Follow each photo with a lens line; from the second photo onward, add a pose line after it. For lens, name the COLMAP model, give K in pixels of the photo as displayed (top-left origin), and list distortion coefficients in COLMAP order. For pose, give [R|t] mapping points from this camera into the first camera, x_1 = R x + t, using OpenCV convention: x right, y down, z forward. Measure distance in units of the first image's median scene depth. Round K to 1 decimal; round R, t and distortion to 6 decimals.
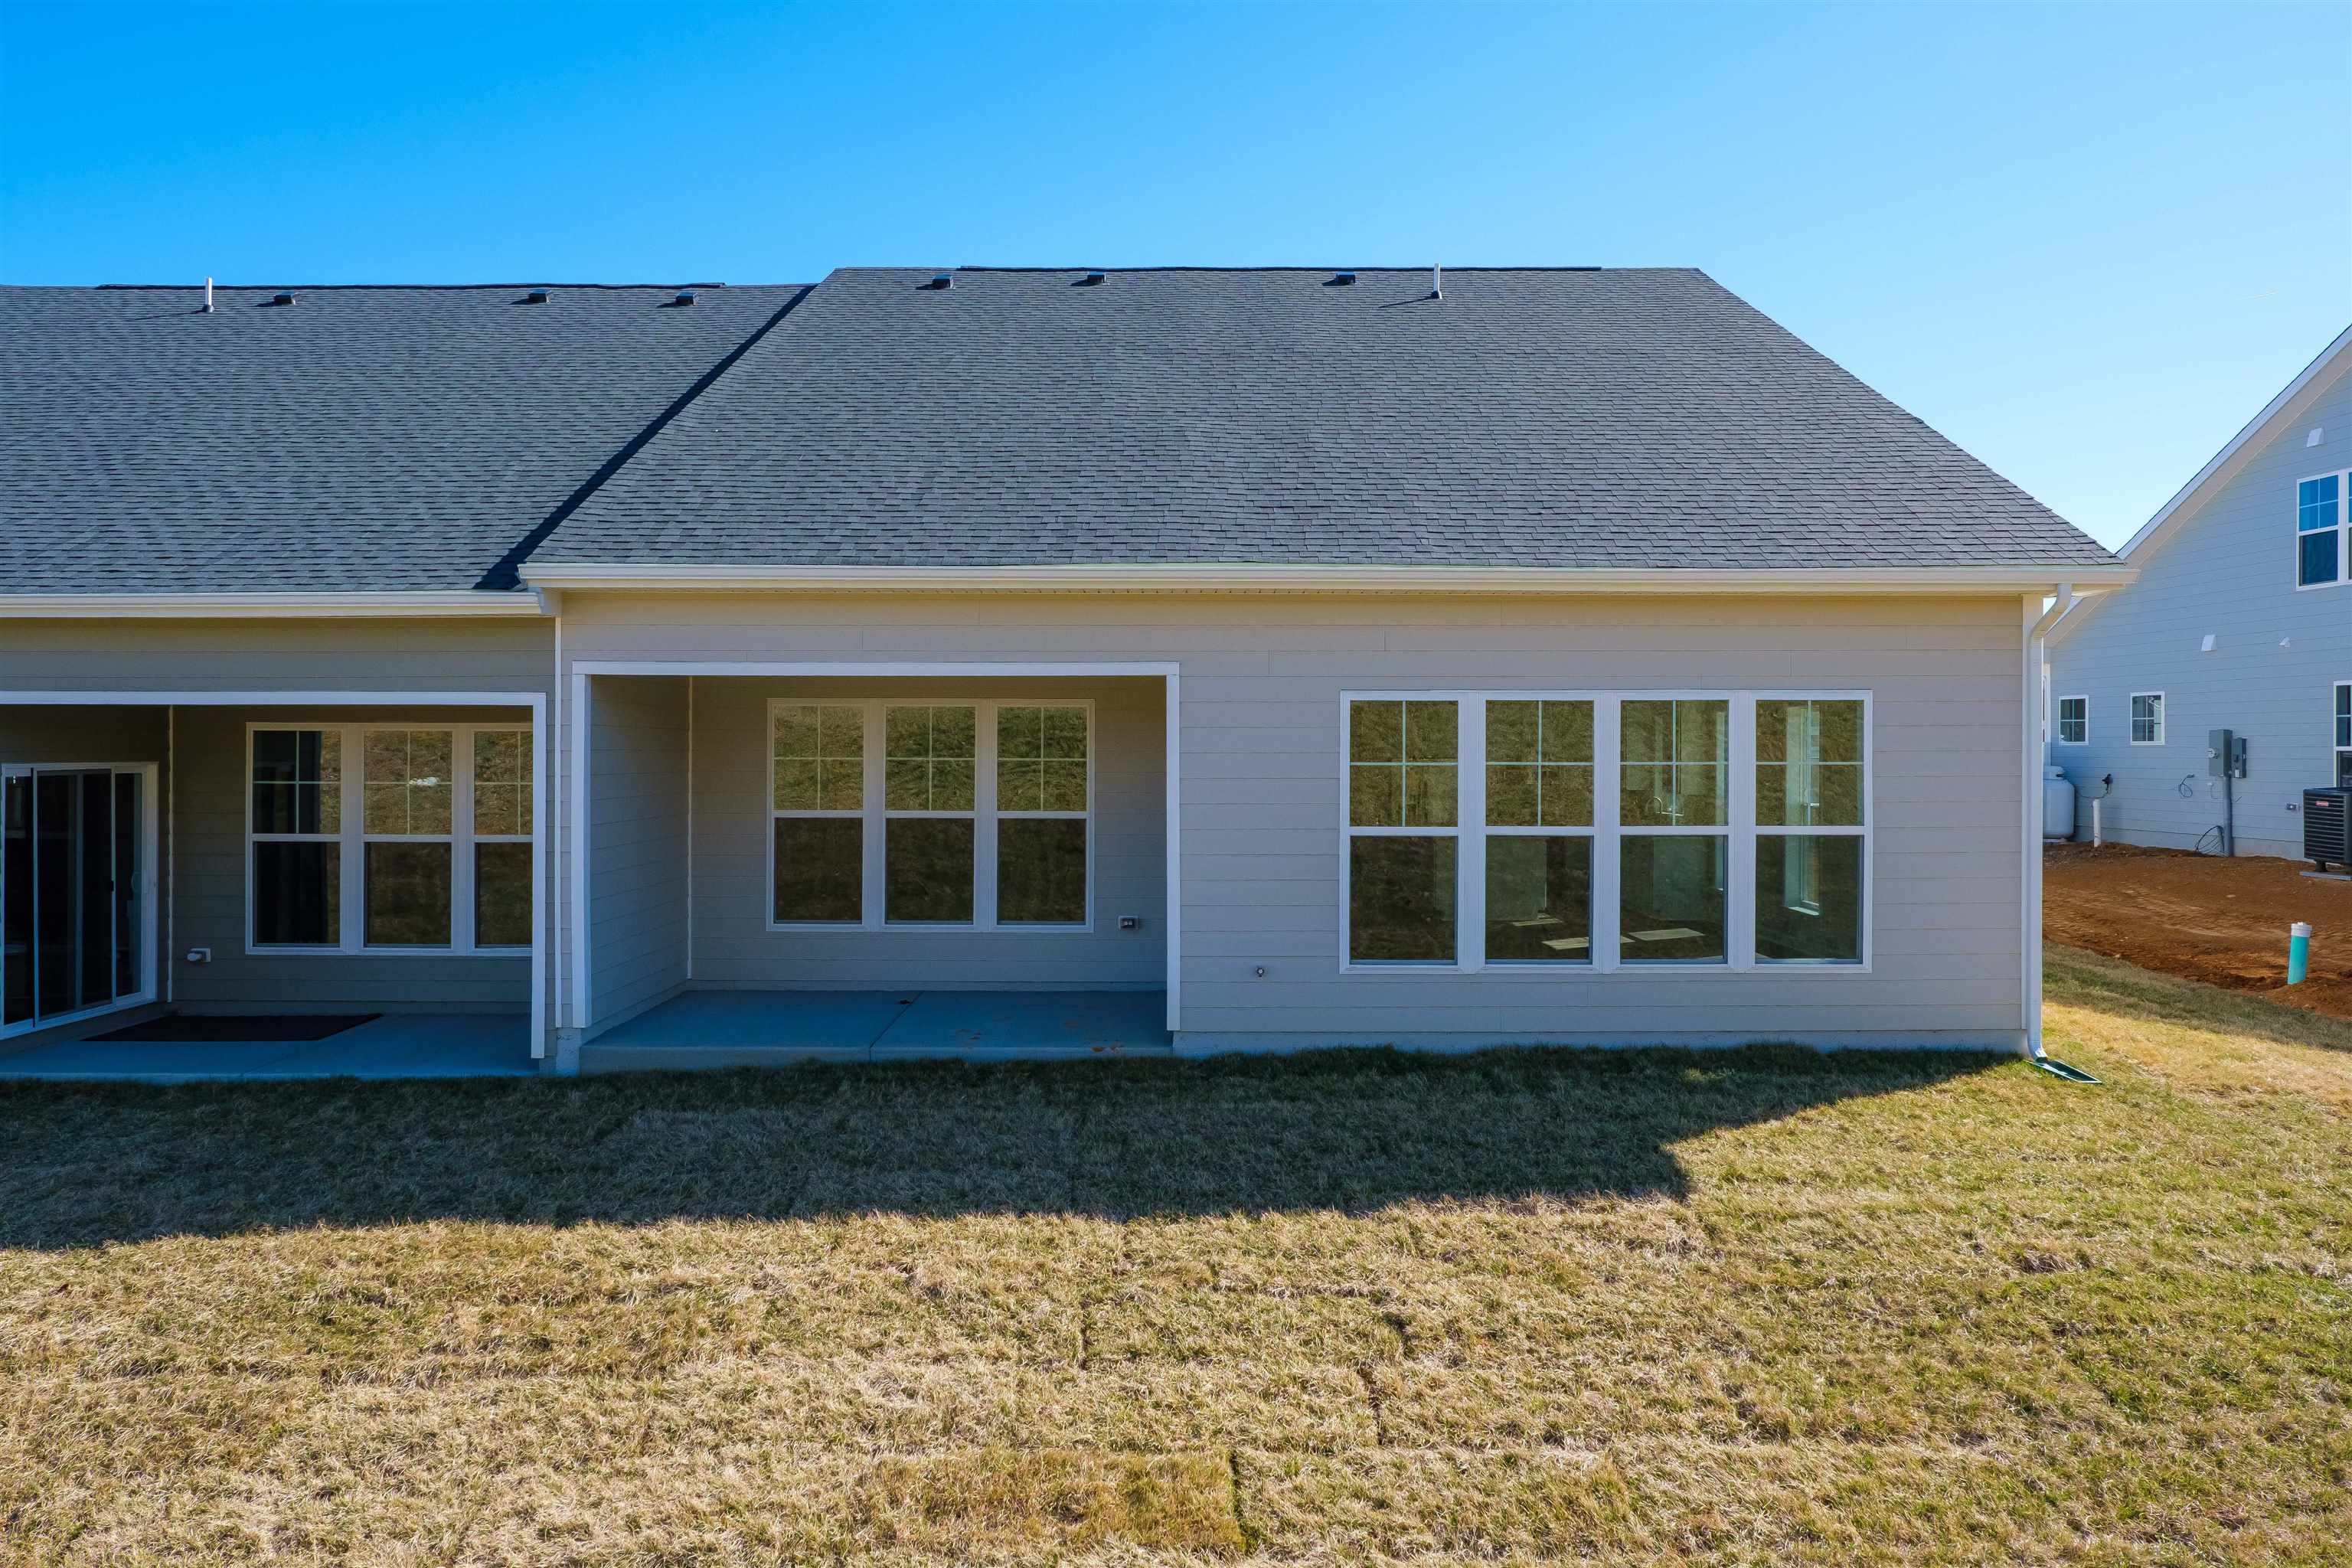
lens RADIAL K [[1605.6, 0, 1176.7], [0, 1605.6, 717.2], [0, 0, 1]] dist [-0.000246, -0.000848]
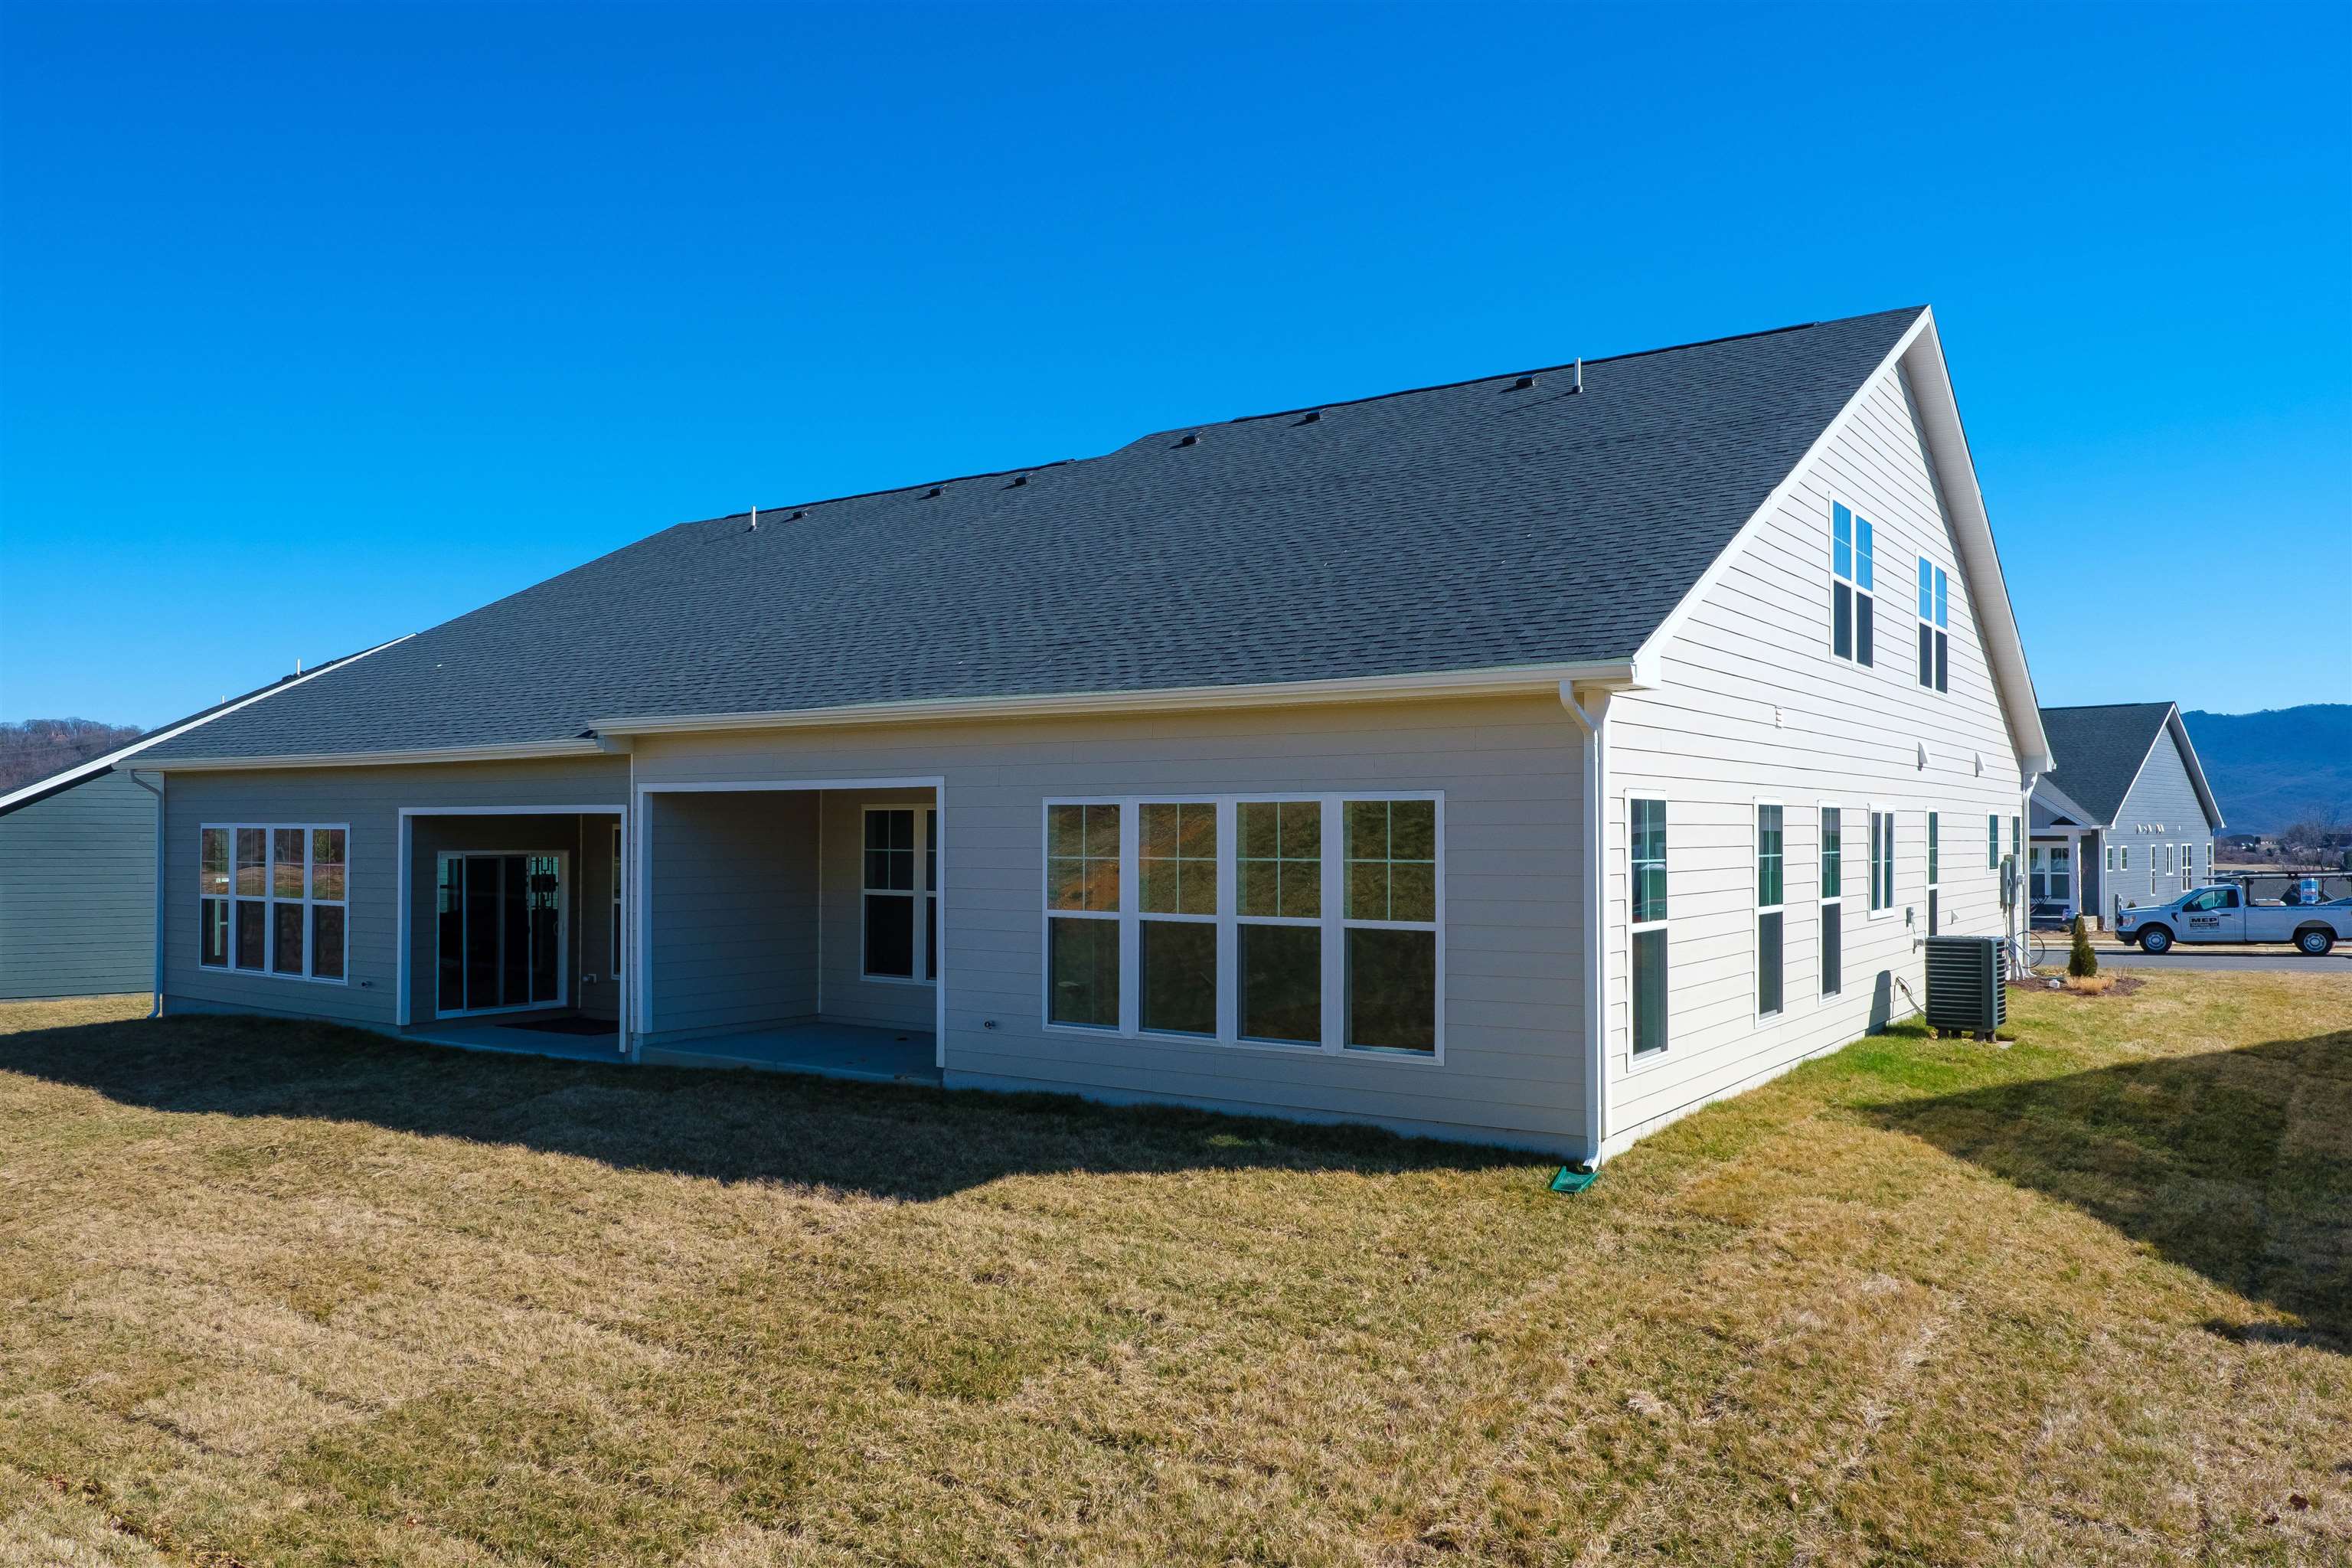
lens RADIAL K [[1664.0, 0, 1176.0], [0, 1664.0, 784.0], [0, 0, 1]] dist [0.032125, 0.000365]
pose [[0.822585, -0.015700, -0.568425, 0.897597], [0.005592, 0.999794, -0.019521, -0.001256], [0.568615, 0.012879, 0.822503, 0.021339]]
